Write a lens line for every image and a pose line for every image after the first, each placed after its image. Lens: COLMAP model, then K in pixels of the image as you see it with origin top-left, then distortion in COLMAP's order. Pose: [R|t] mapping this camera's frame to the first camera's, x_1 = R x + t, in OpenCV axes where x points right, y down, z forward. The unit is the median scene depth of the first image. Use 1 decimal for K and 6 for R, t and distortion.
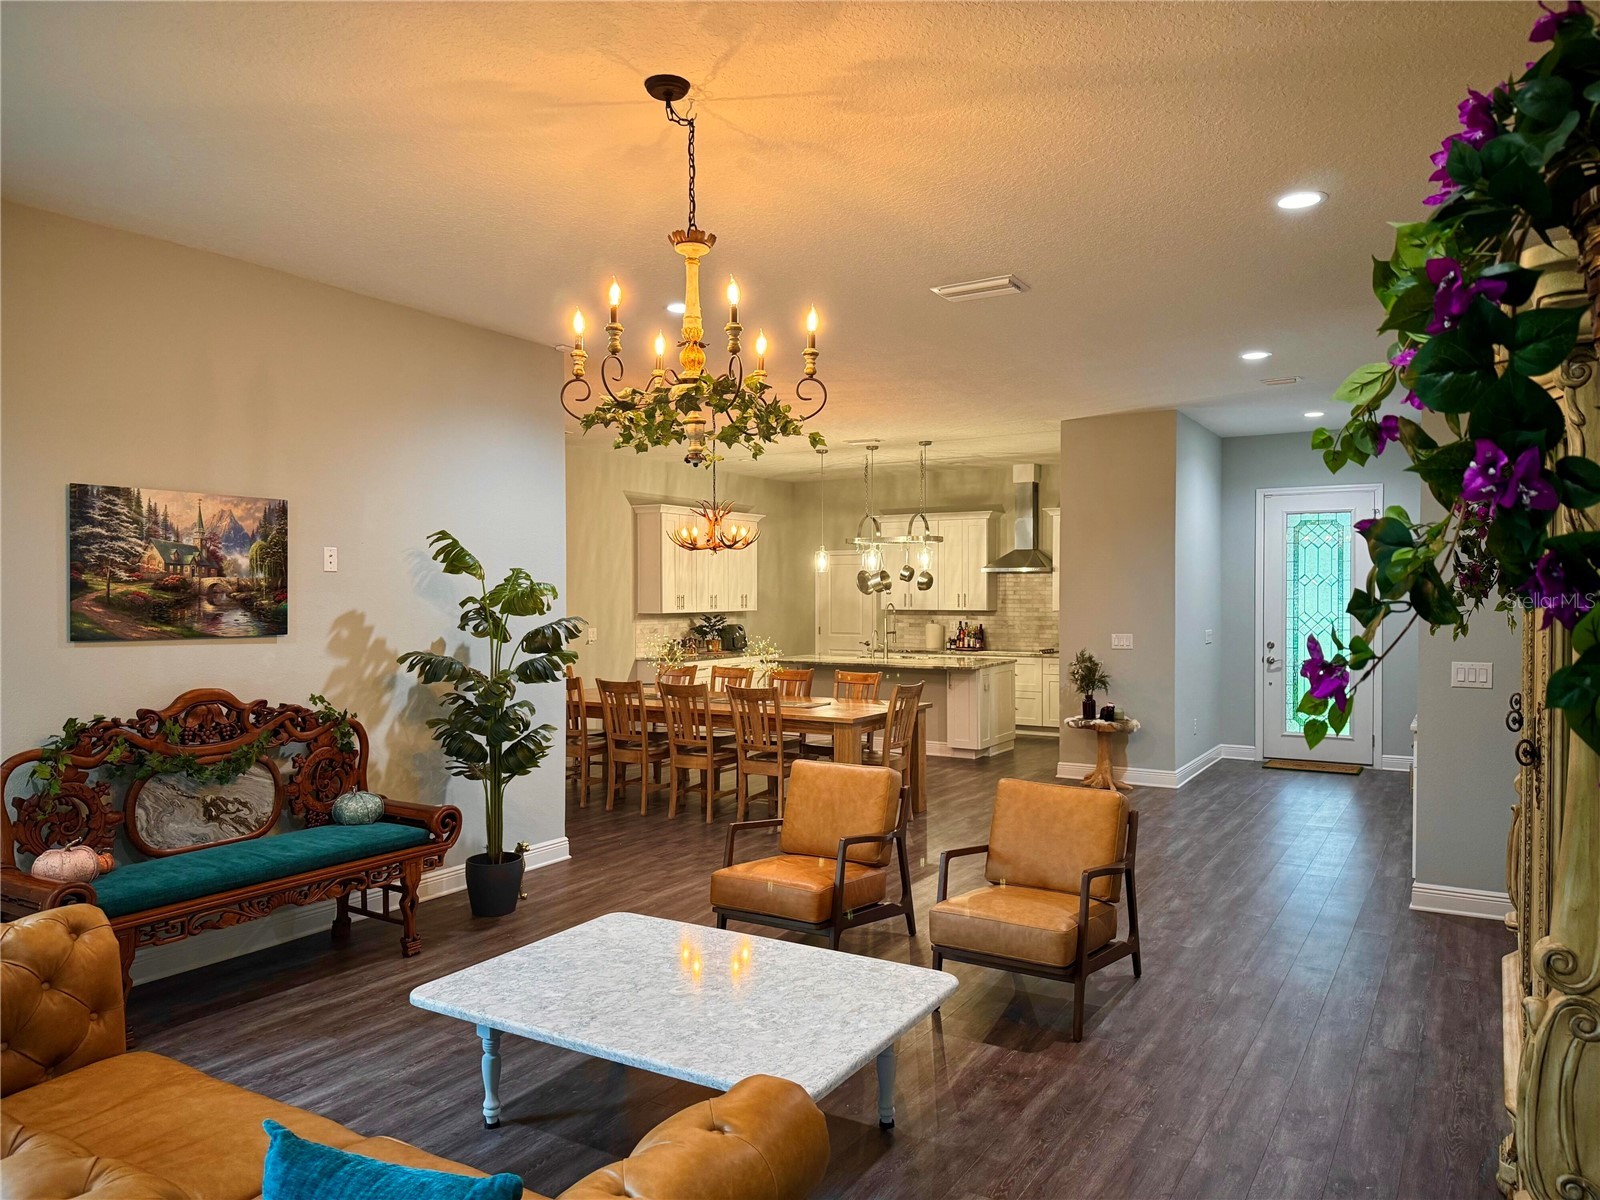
lens RADIAL K [[1116.3, 0, 796.4], [0, 1116.3, 591.3], [0, 0, 1]] dist [0.019060, -0.022593]
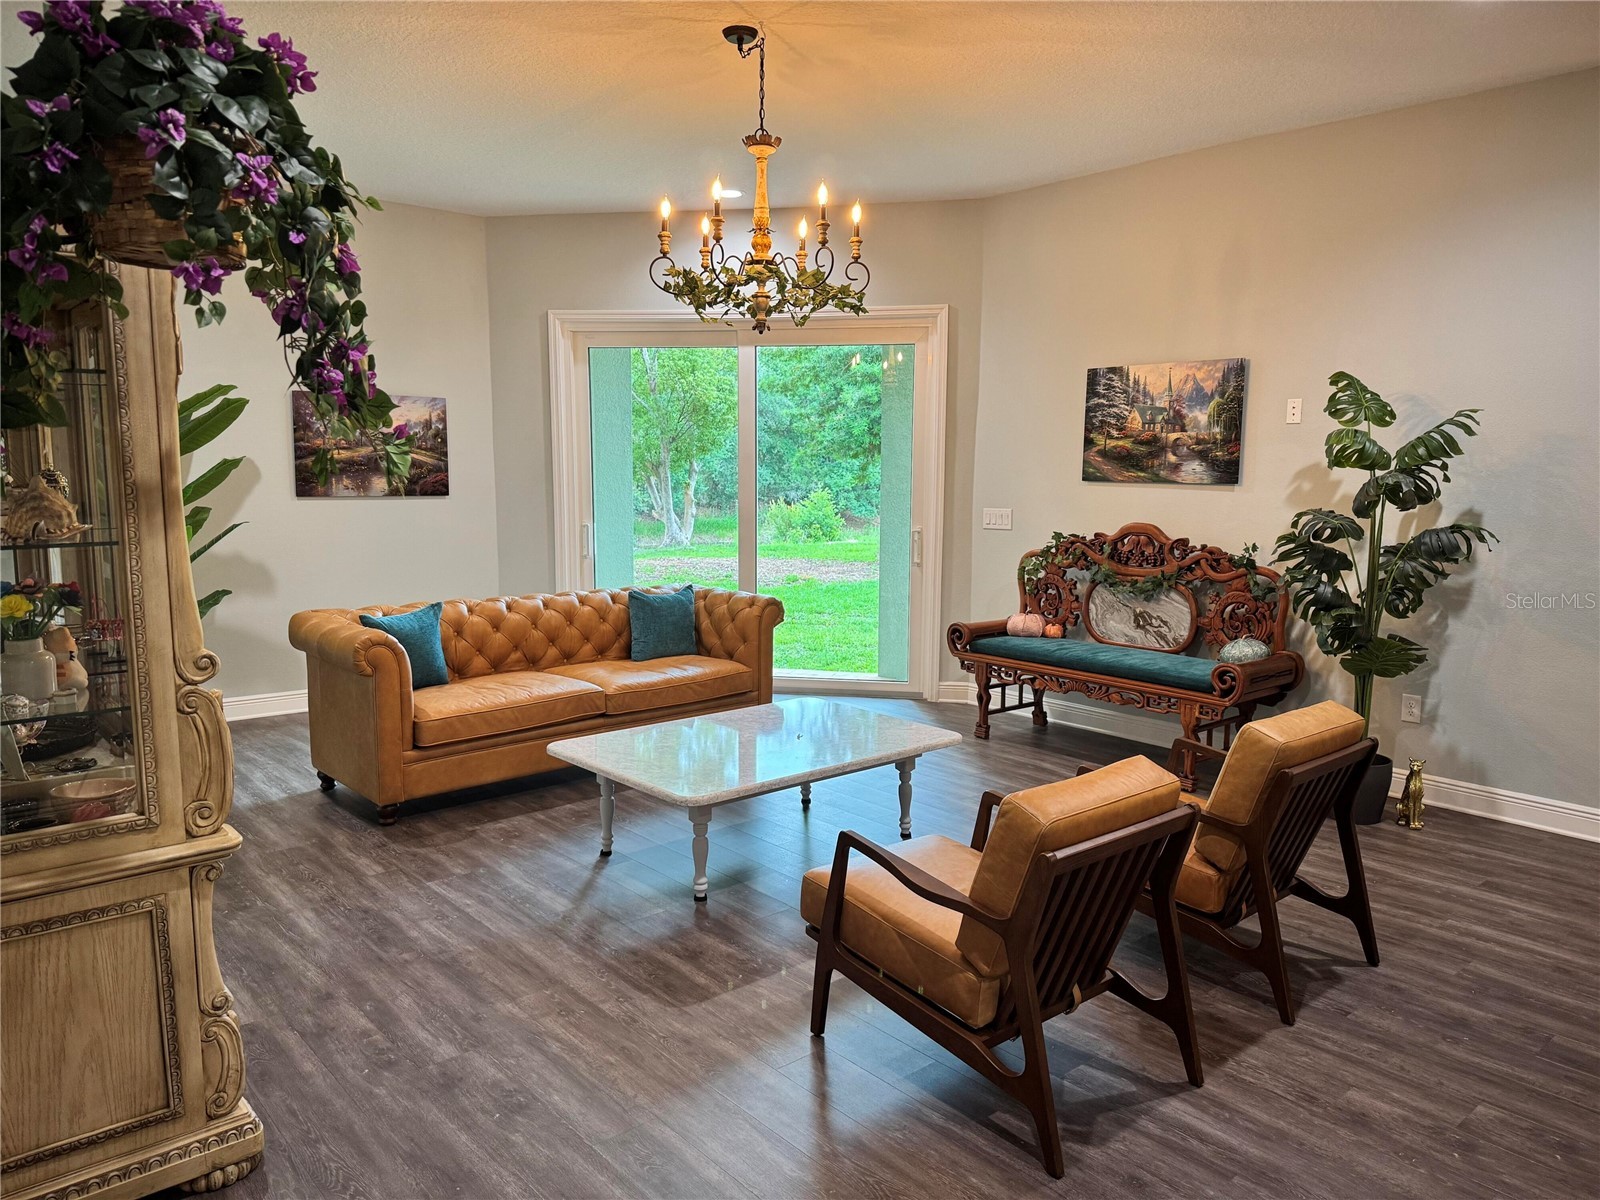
lens RADIAL K [[1116.3, 0, 797.2], [0, 1116.3, 609.7], [0, 0, 1]] dist [0.019060, -0.022593]
pose [[-0.324082, 0.119272, -0.938480, 0.773801], [-0.005599, 0.991761, 0.127978, 0.025006], [0.946013, 0.046730, -0.320744, 1.028579]]
